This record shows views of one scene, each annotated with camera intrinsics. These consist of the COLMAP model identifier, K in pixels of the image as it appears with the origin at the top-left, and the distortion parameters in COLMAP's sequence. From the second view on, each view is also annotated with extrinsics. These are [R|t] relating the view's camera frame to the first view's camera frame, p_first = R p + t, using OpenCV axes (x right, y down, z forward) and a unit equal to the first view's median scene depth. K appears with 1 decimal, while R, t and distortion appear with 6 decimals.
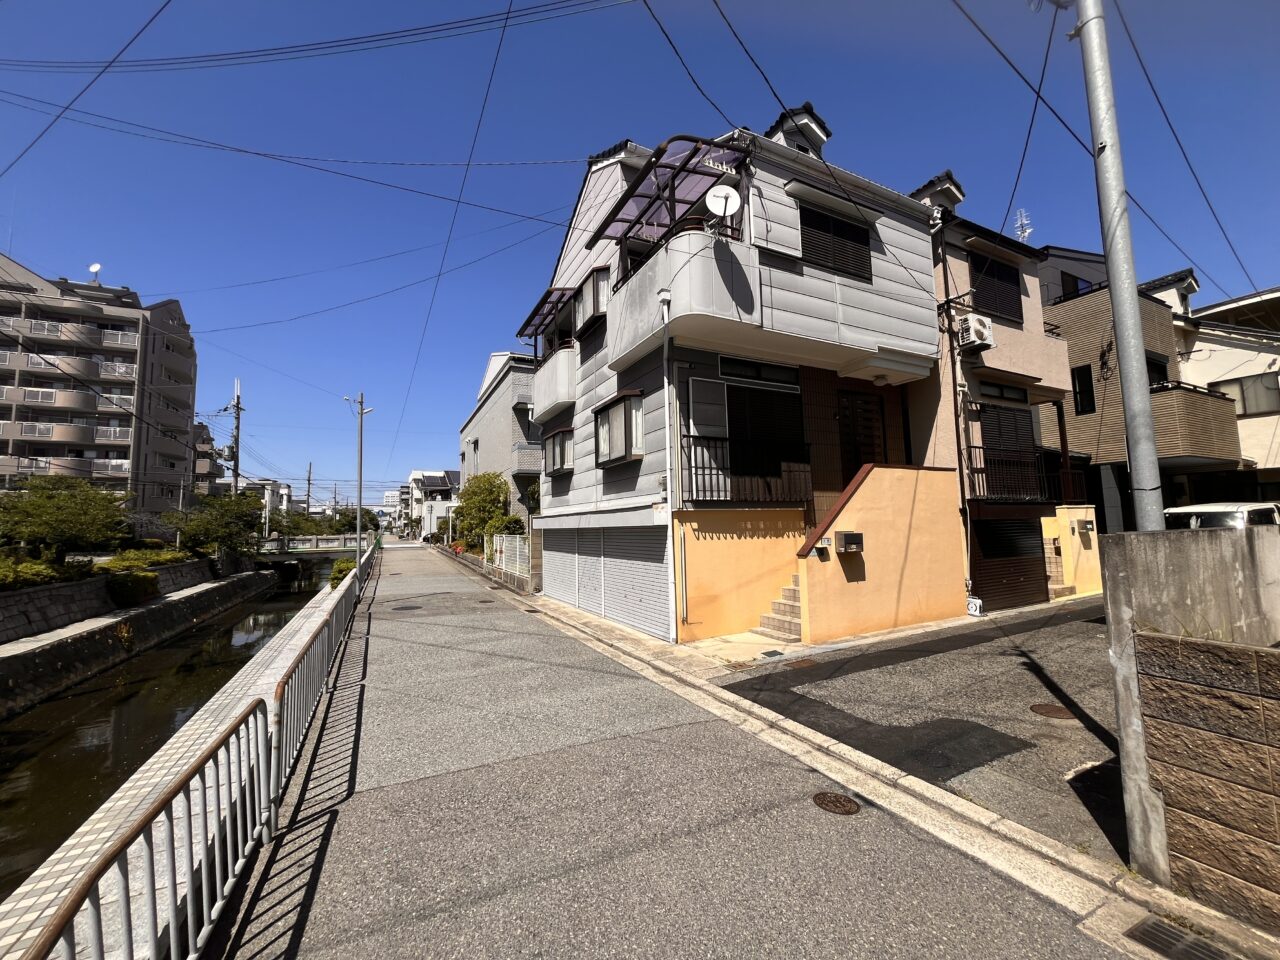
lens RADIAL K [[513.5, 0, 637.3], [0, 513.5, 477.2], [0, 0, 1]] dist [-0.002290, 0.000104]
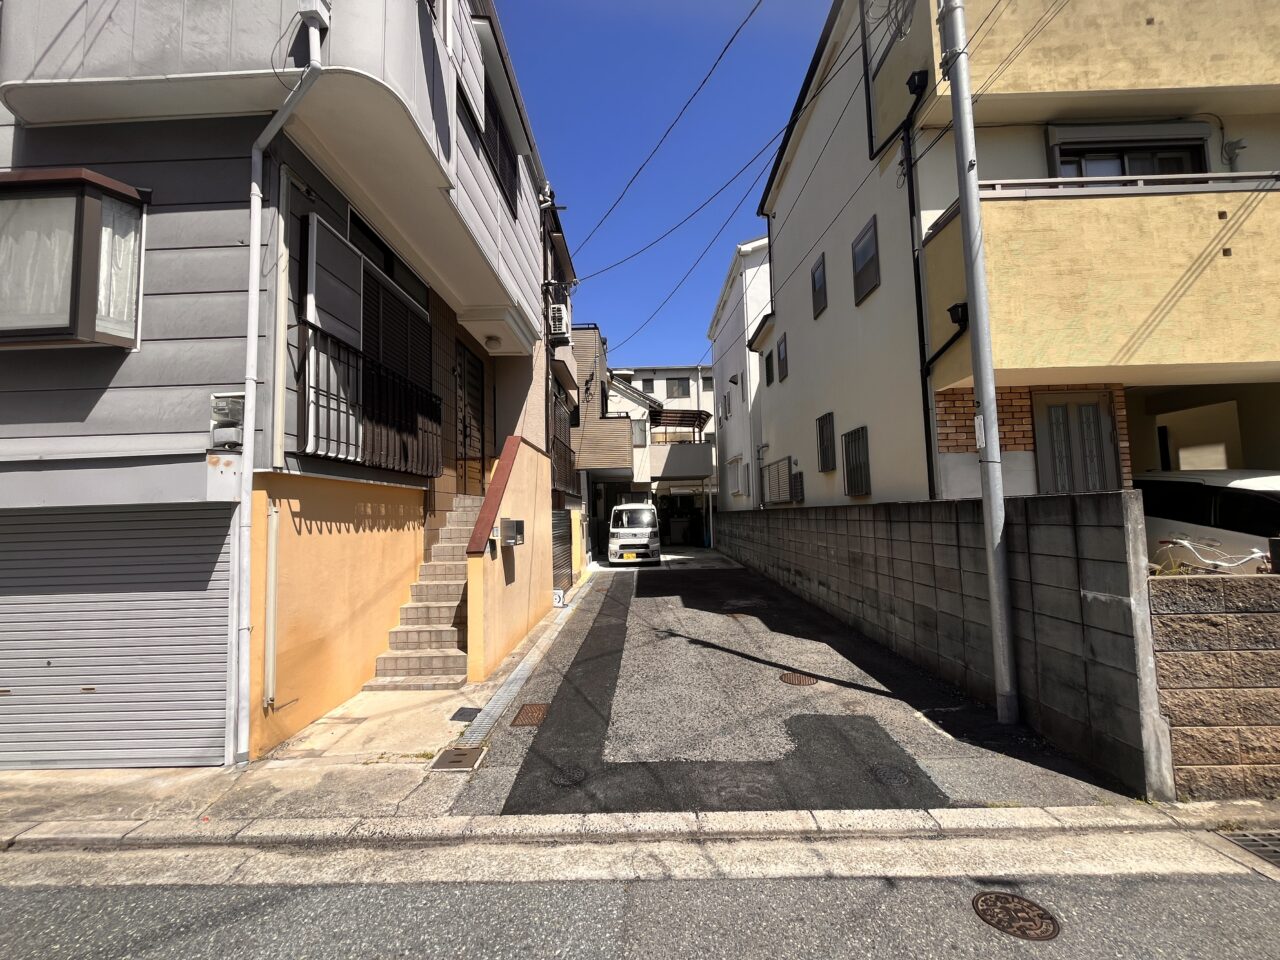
lens RADIAL K [[513.5, 0, 637.3], [0, 513.5, 477.2], [0, 0, 1]] dist [-0.002290, 0.000104]
pose [[0.468585, 0.074693, 0.880255, -0.238127], [-0.066276, 0.996583, -0.049283, 0.094612], [-0.880929, -0.035247, 0.471934, 0.645754]]
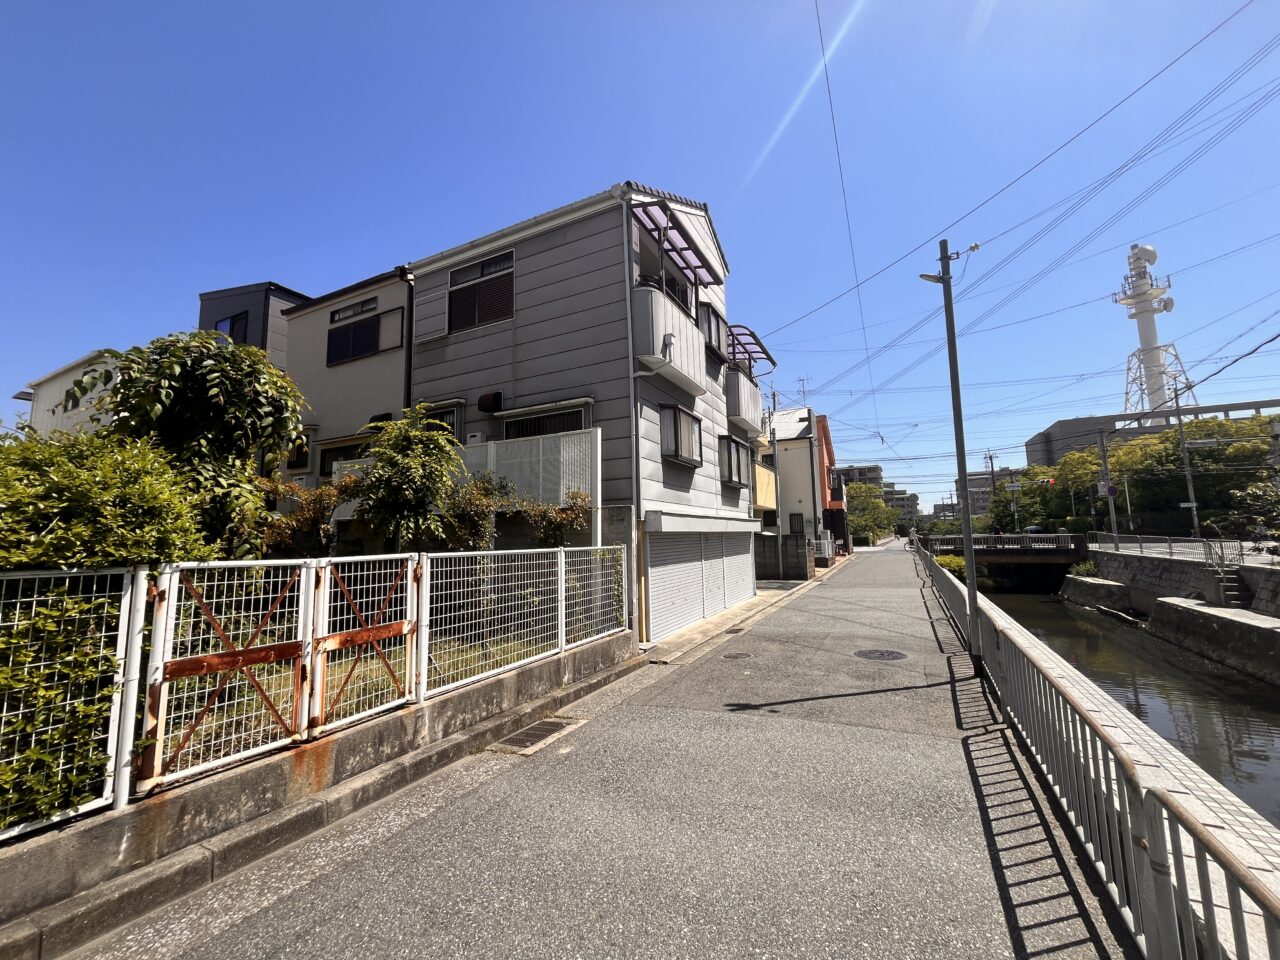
lens RADIAL K [[513.5, 0, 637.3], [0, 513.5, 477.2], [0, 0, 1]] dist [-0.002290, 0.000104]
pose [[-0.582106, 0.175967, 0.793844, -1.461317], [0.003958, 0.976904, -0.213642, 0.363143], [-0.813103, -0.121220, -0.569359, 2.947287]]
